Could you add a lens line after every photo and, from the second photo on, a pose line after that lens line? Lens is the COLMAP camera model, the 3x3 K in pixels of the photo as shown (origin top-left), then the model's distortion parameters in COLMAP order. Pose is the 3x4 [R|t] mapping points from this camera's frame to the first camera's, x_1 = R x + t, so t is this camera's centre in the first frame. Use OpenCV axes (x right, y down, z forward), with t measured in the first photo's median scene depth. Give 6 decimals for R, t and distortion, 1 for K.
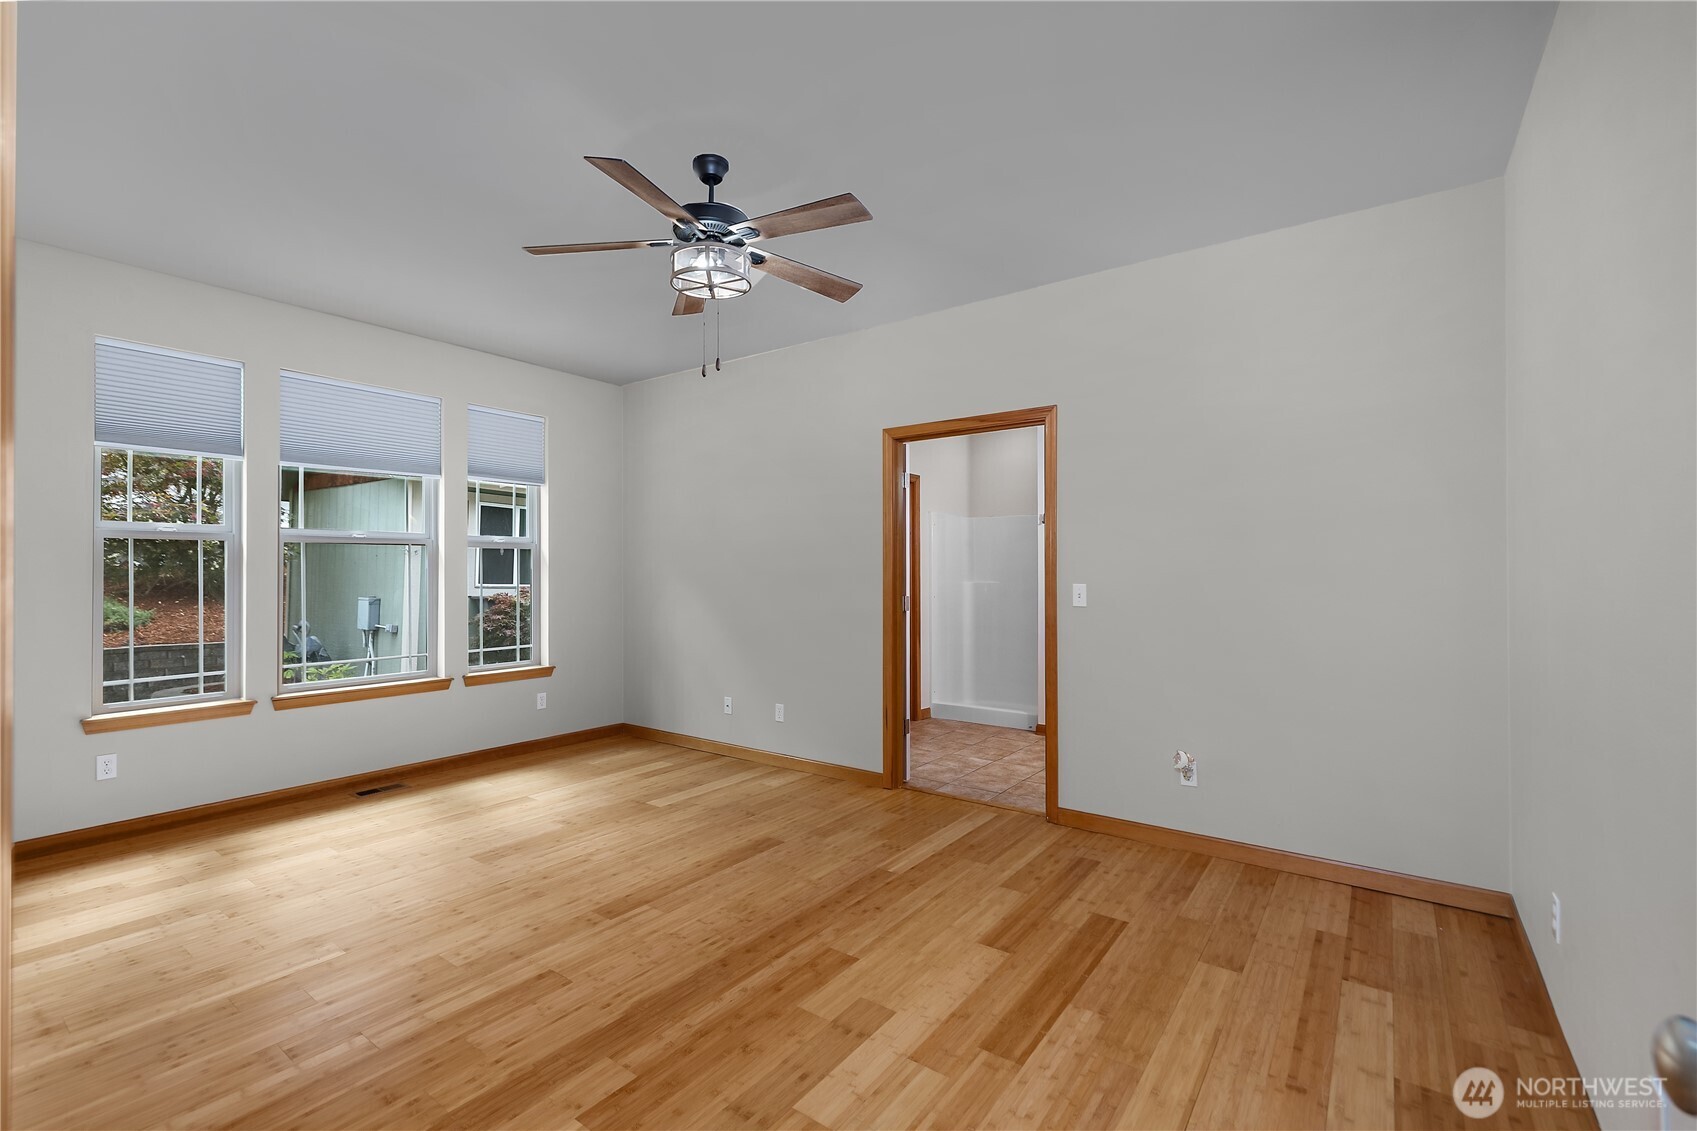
lens RADIAL K [[735.2, 0, 845.3], [0, 735.2, 568.4], [0, 0, 1]] dist [0.000717, -0.000205]
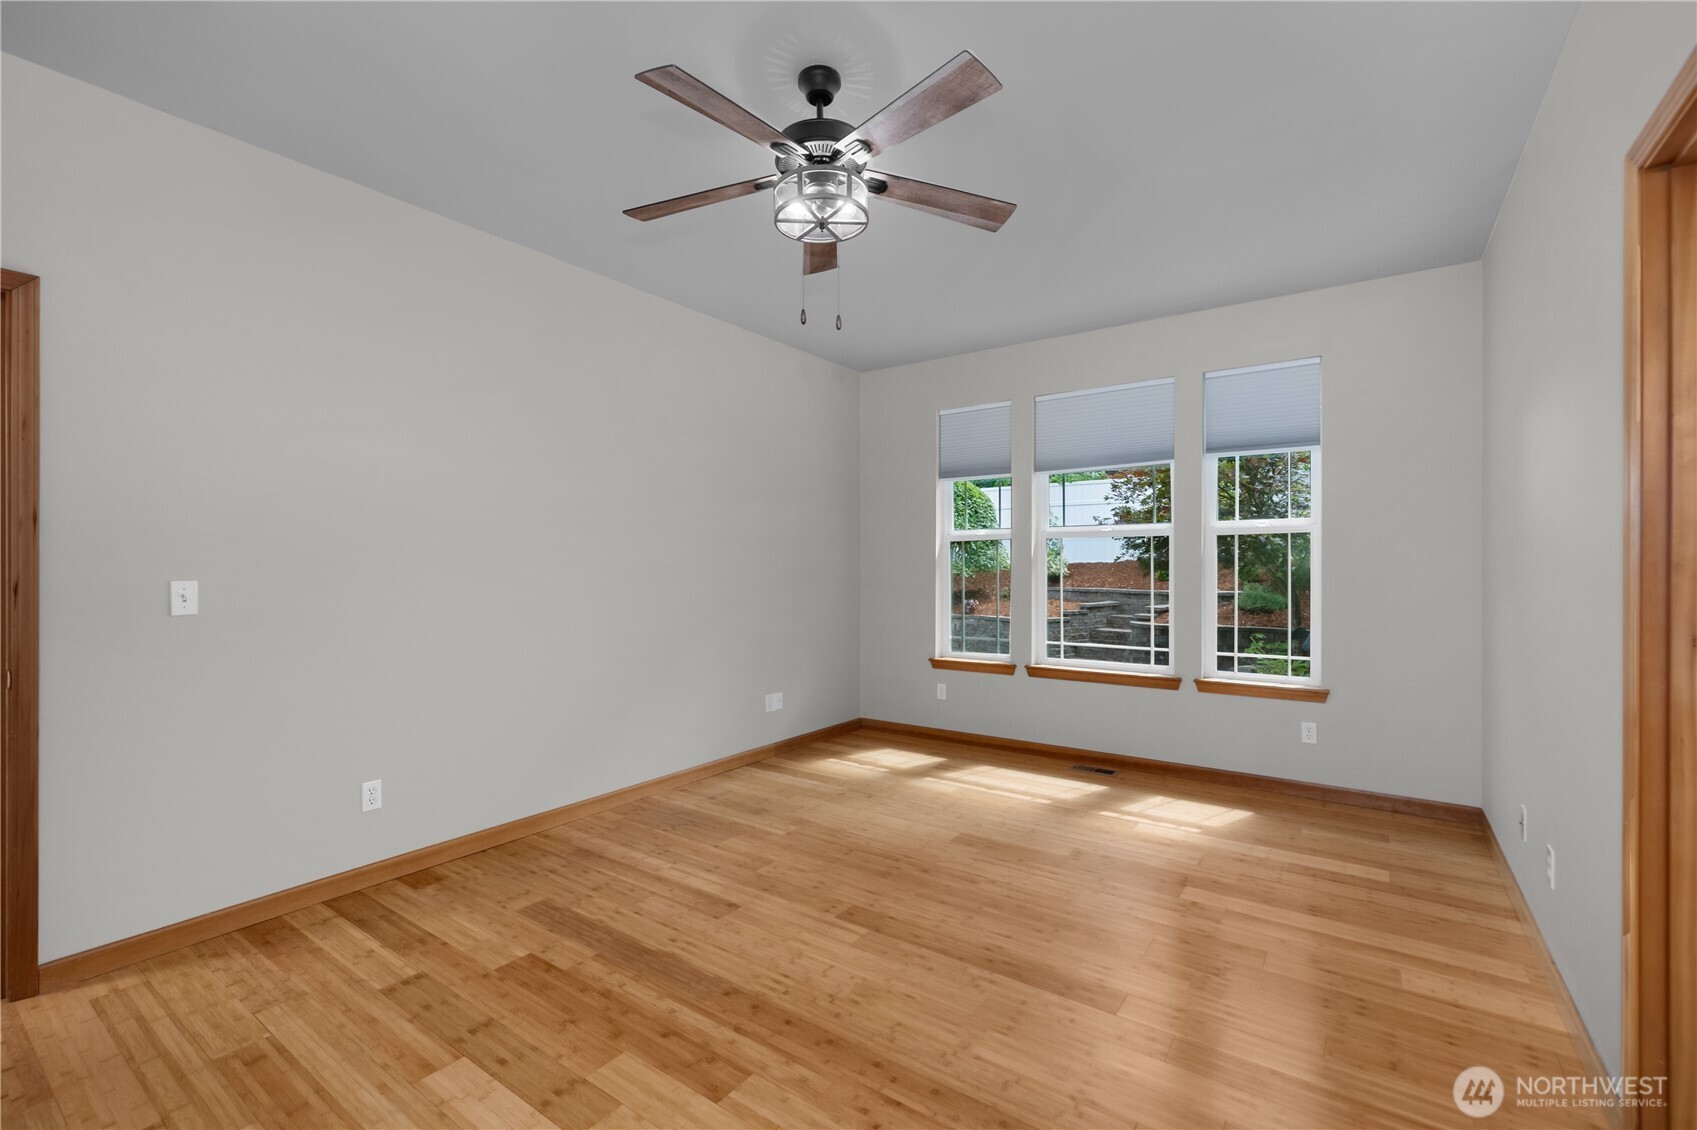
lens RADIAL K [[735.2, 0, 845.3], [0, 735.2, 567.9], [0, 0, 1]] dist [0.000717, -0.000205]
pose [[0.014892, 0.003081, -0.999884, 0.600381], [0.005209, 0.999981, 0.003159, 0.010330], [0.999876, -0.005255, 0.014875, 0.918505]]
